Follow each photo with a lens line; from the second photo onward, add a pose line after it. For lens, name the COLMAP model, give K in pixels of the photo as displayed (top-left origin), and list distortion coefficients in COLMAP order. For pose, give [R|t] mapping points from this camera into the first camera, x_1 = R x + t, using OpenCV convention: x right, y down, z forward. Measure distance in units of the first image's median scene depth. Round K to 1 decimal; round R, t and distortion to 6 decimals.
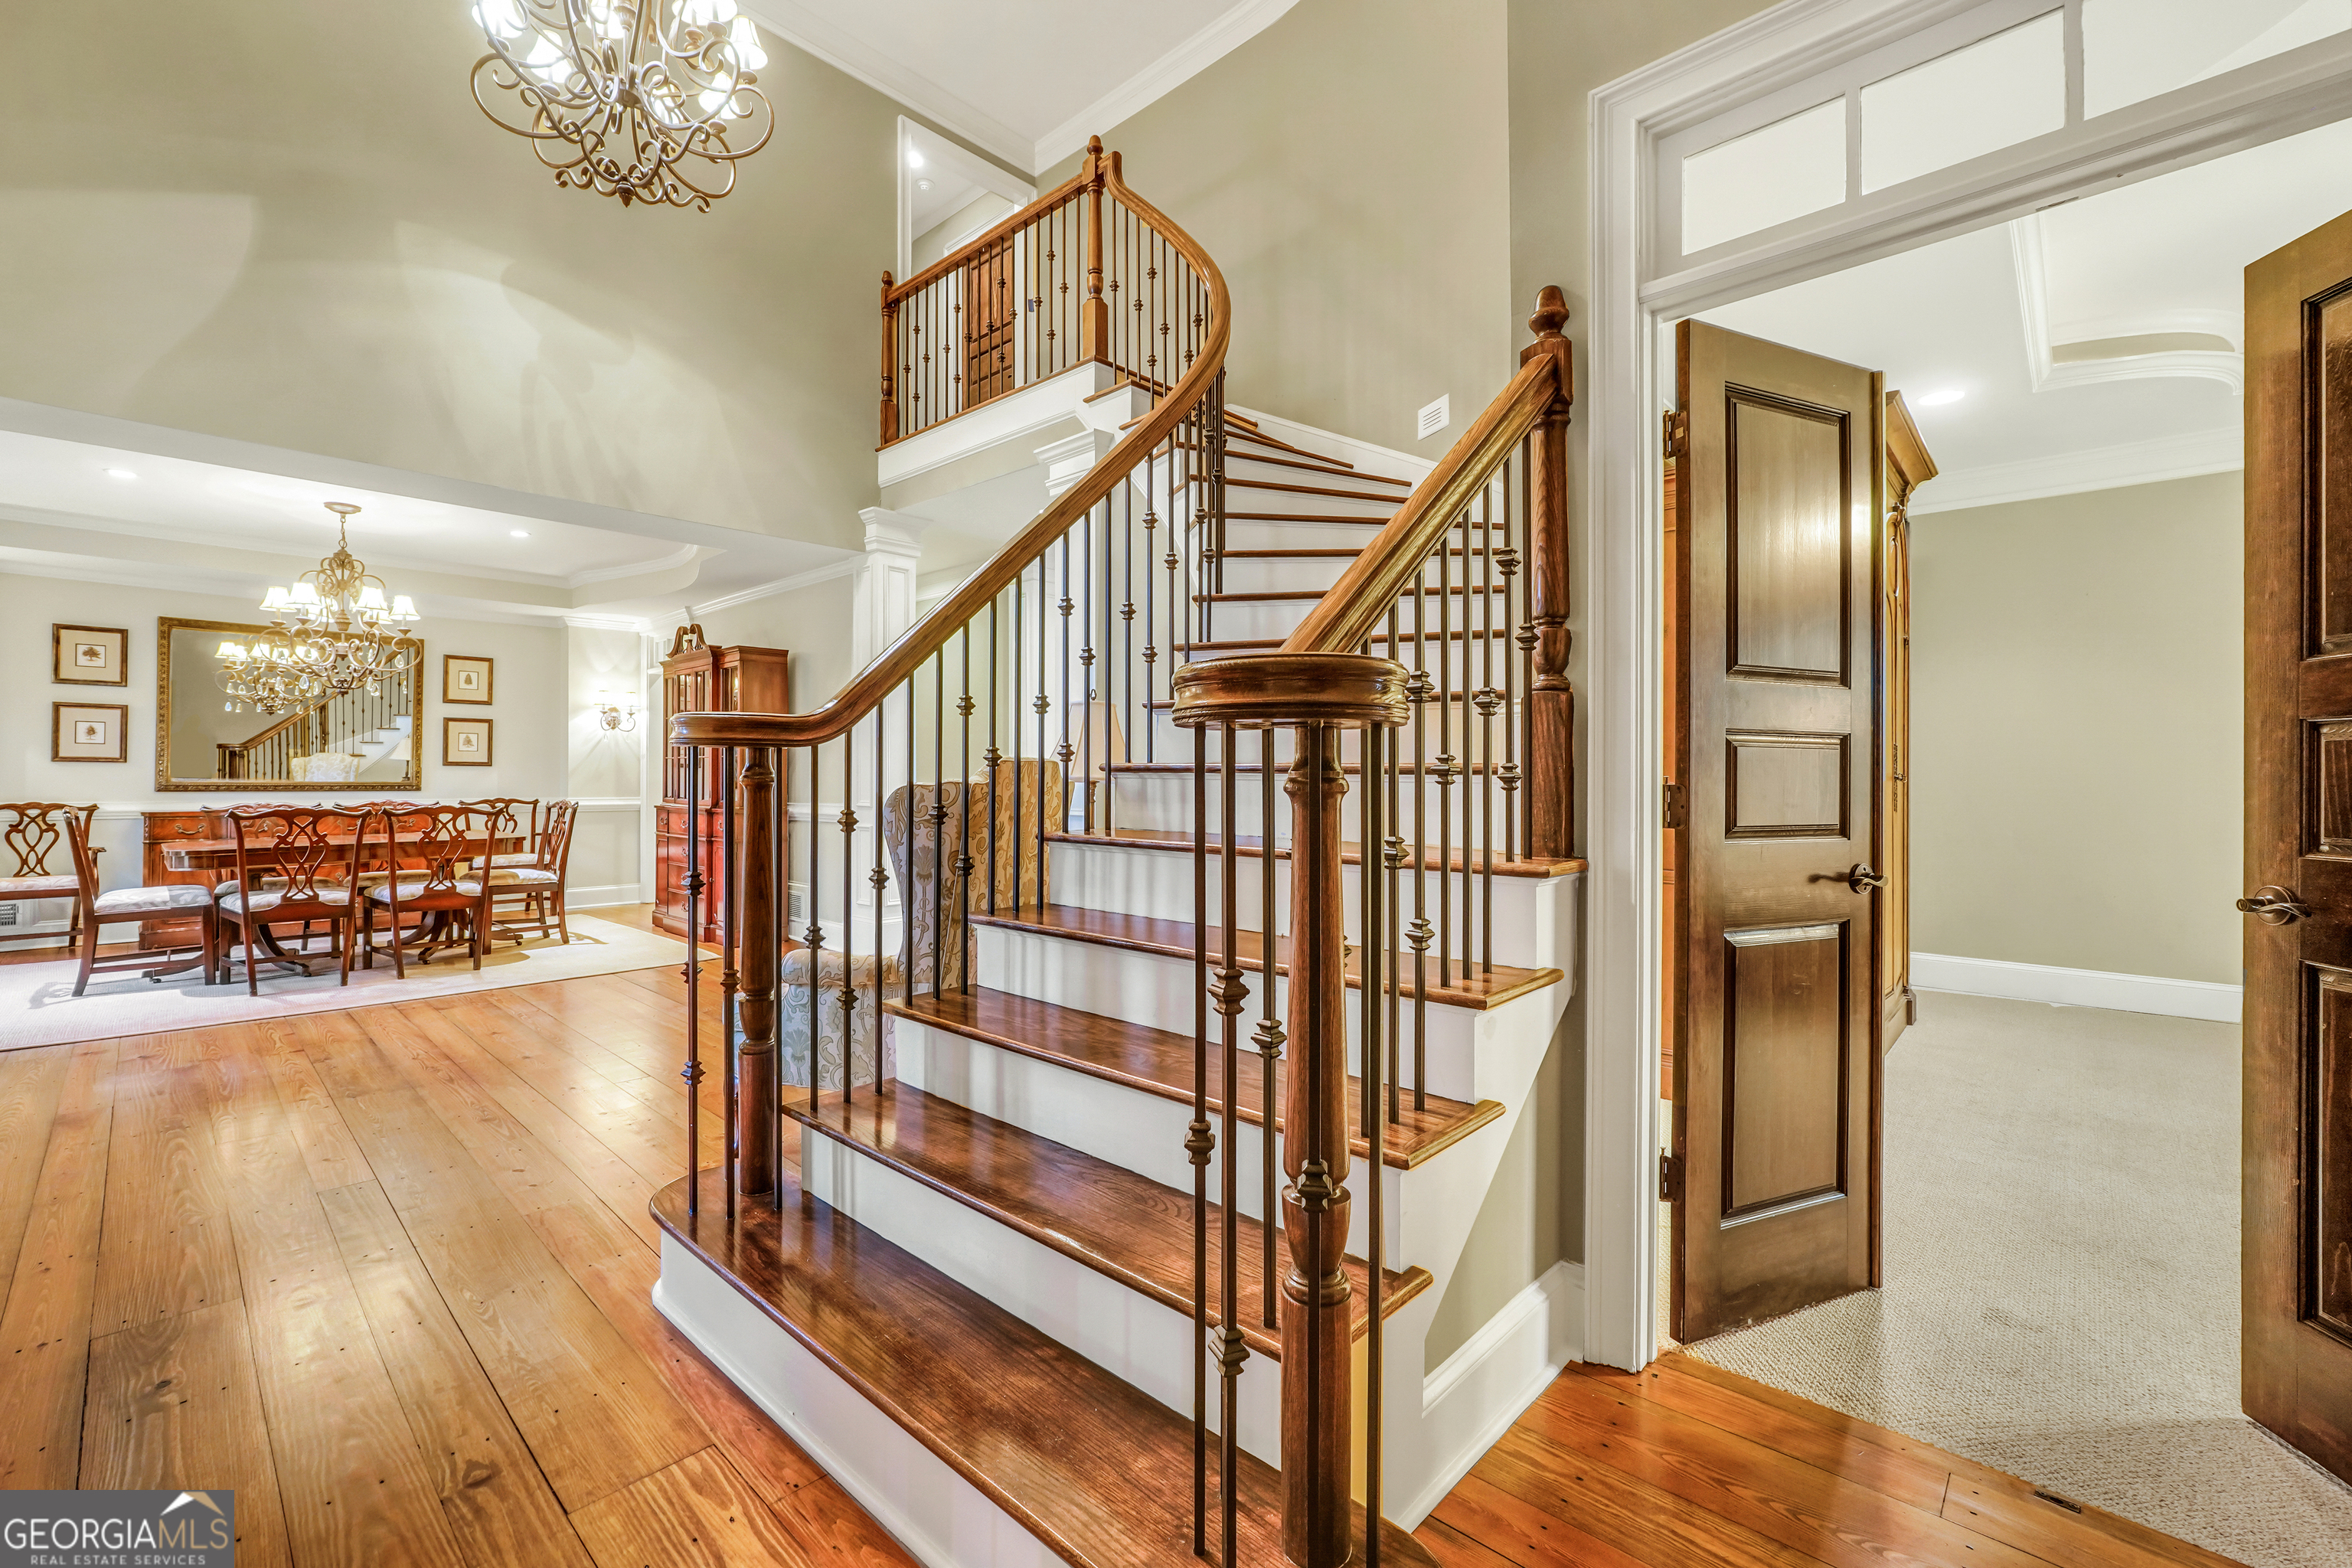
lens RADIAL K [[990.5, 0, 1176.0], [0, 990.5, 784.0], [0, 0, 1]] dist [-0.001062, -0.000082]
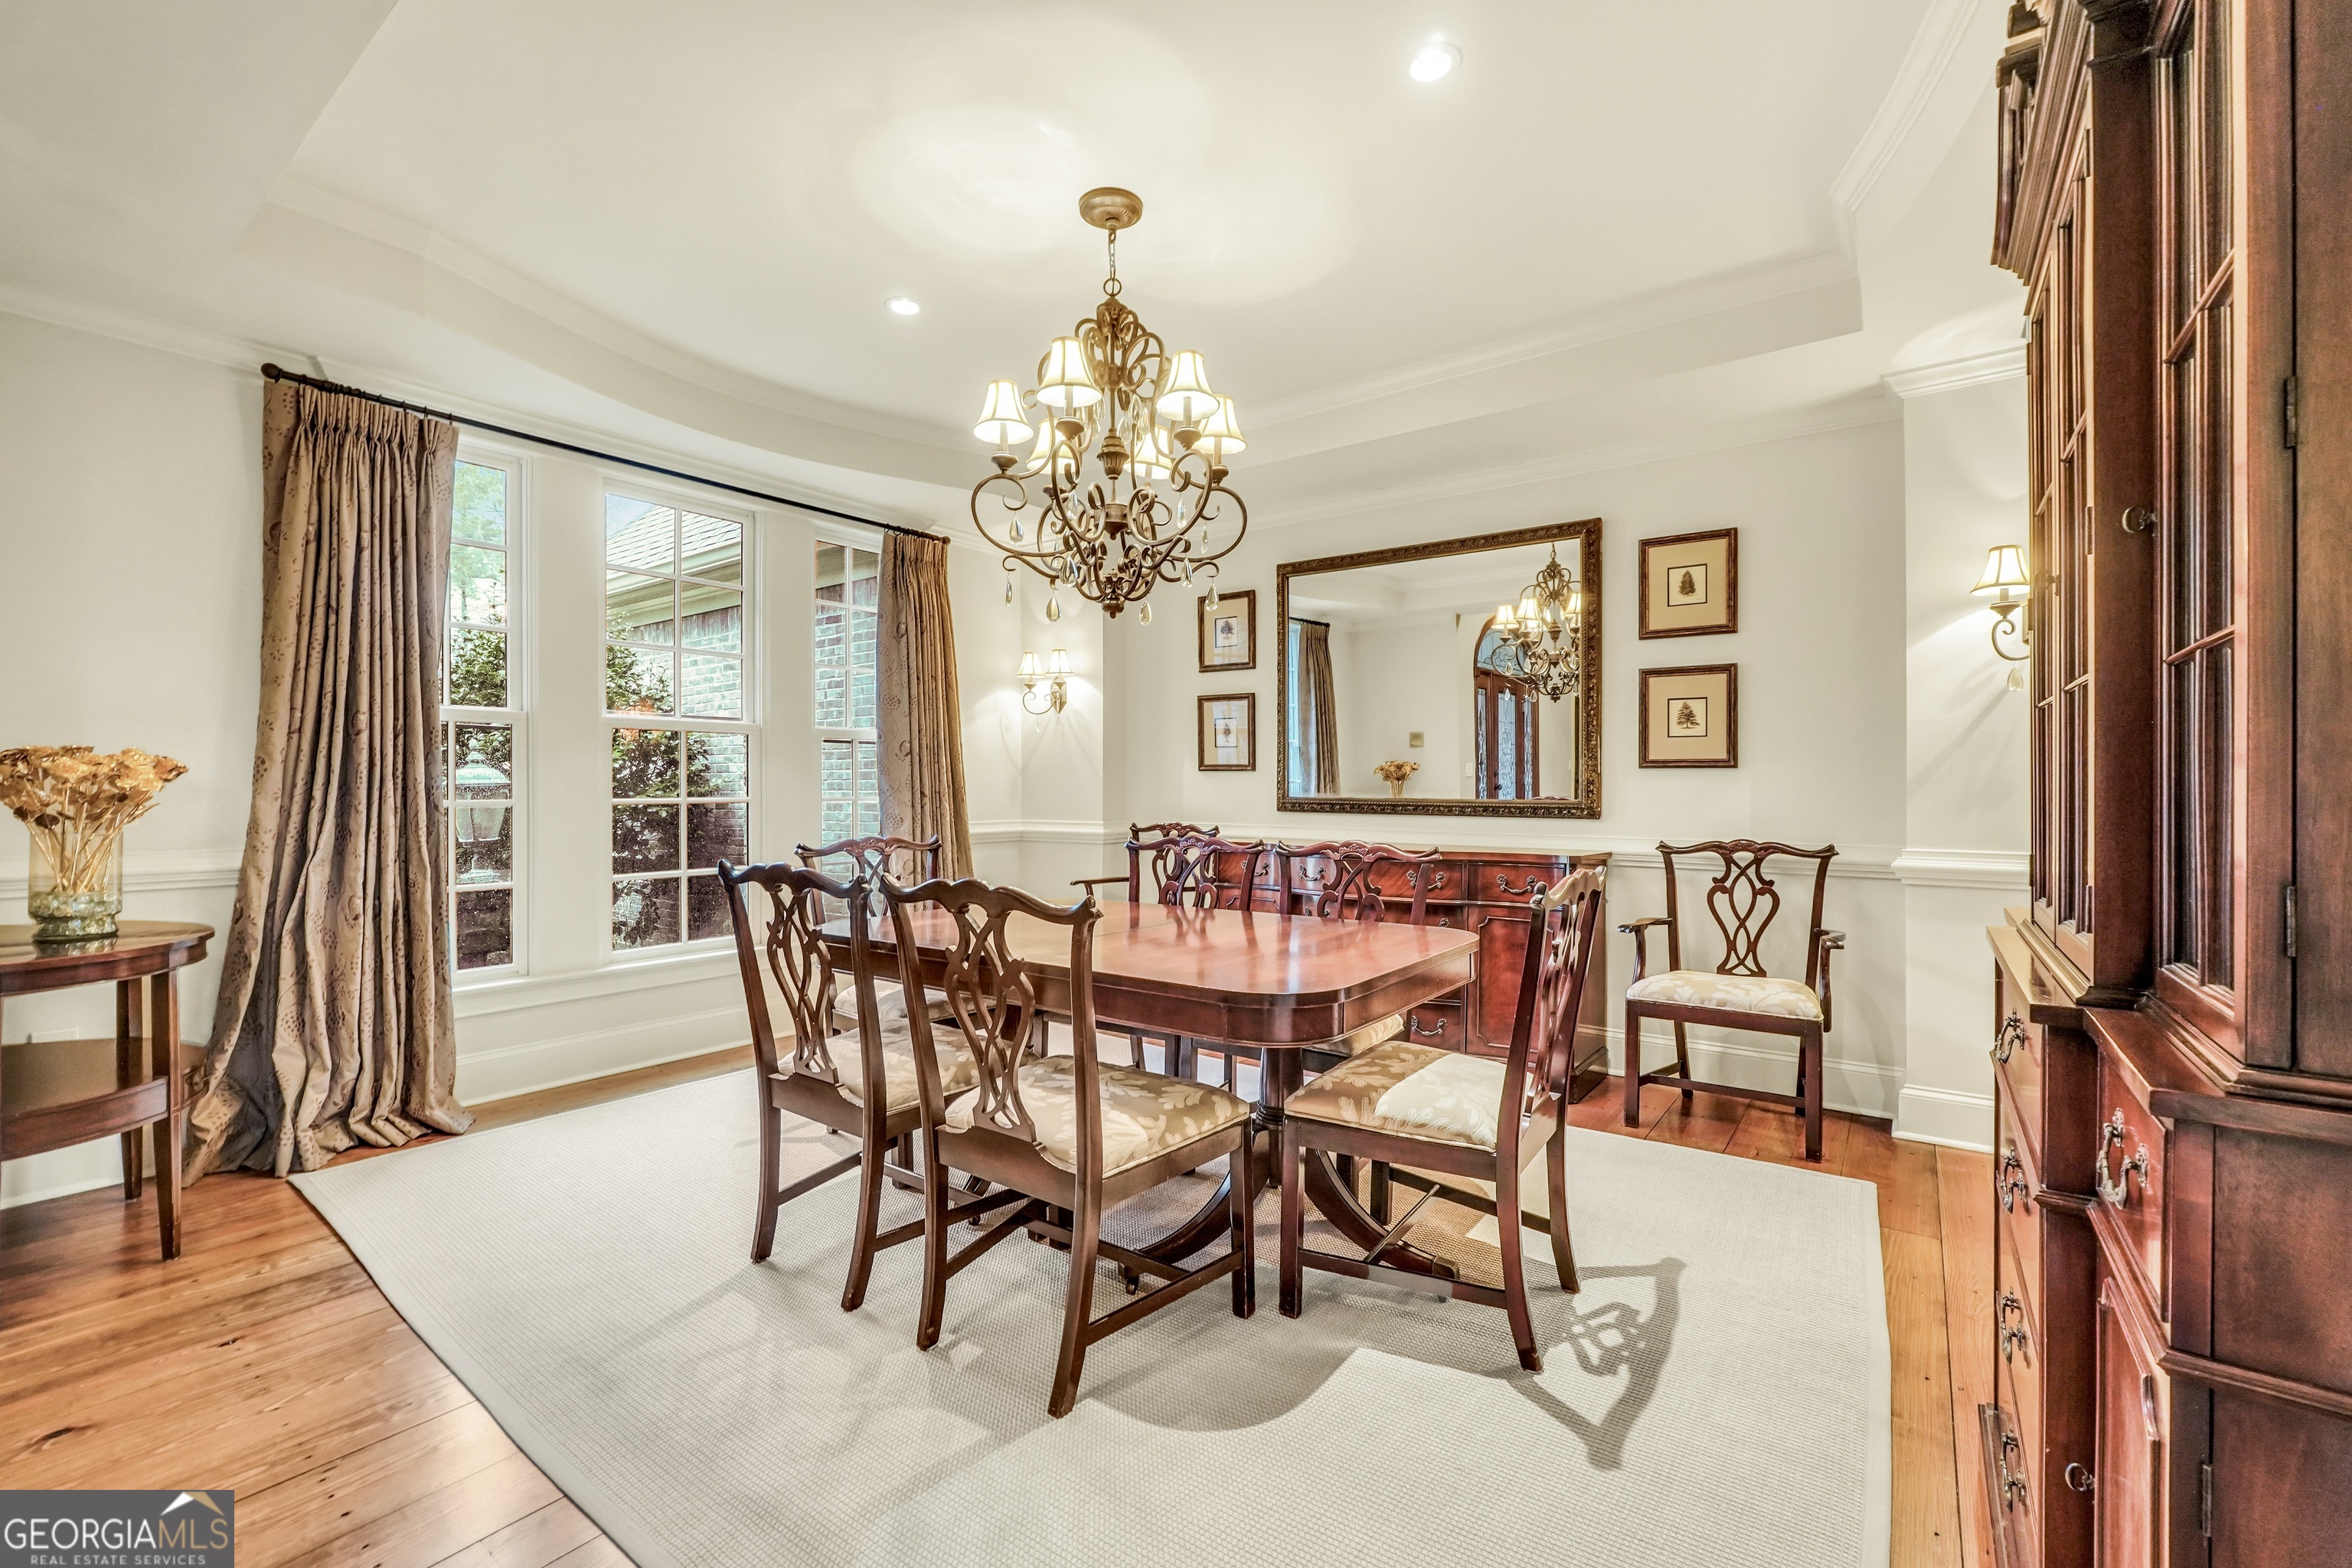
lens RADIAL K [[990.5, 0, 1176.0], [0, 990.5, 784.0], [0, 0, 1]] dist [-0.001062, -0.000082]
pose [[0.102619, -0.014499, -0.994615, -0.278052], [-0.016294, 0.999735, -0.016254, 0.000510], [0.994587, 0.017874, 0.102356, 0.719211]]
